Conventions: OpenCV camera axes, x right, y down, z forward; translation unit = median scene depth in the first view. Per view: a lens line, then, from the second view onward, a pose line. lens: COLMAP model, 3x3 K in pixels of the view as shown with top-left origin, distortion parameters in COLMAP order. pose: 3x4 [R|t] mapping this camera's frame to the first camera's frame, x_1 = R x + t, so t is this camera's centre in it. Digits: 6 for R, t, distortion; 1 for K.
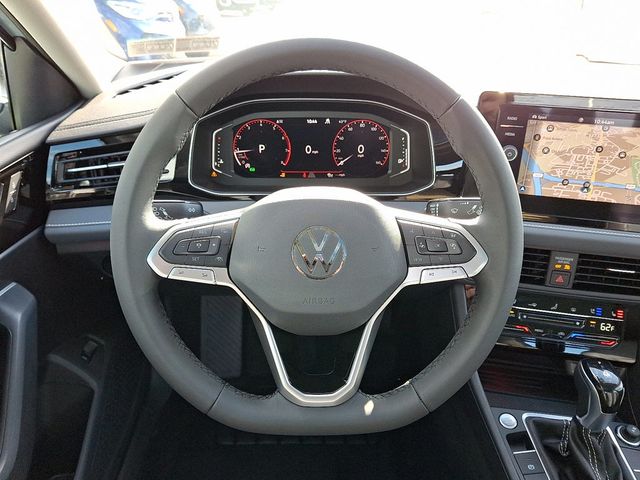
lens RADIAL K [[473.9, 0, 320.0], [0, 473.9, 240.0], [0, 0, 1]] dist [-0.040511, 0.001101]
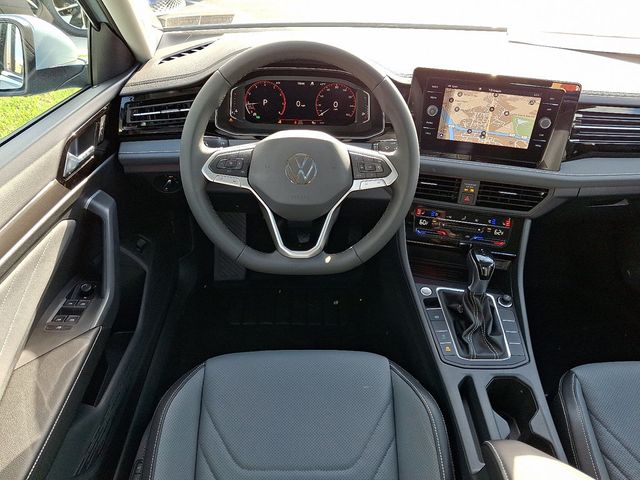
lens RADIAL K [[456.8, 0, 320.0], [0, 456.8, 240.0], [0, 0, 1]] dist [0.006296, -0.000111]
pose [[0.999654, 0.021197, 0.015549, 0.033043], [-0.022884, 0.992765, 0.117876, 0.059483], [-0.012938, -0.118191, 0.992907, -0.481787]]
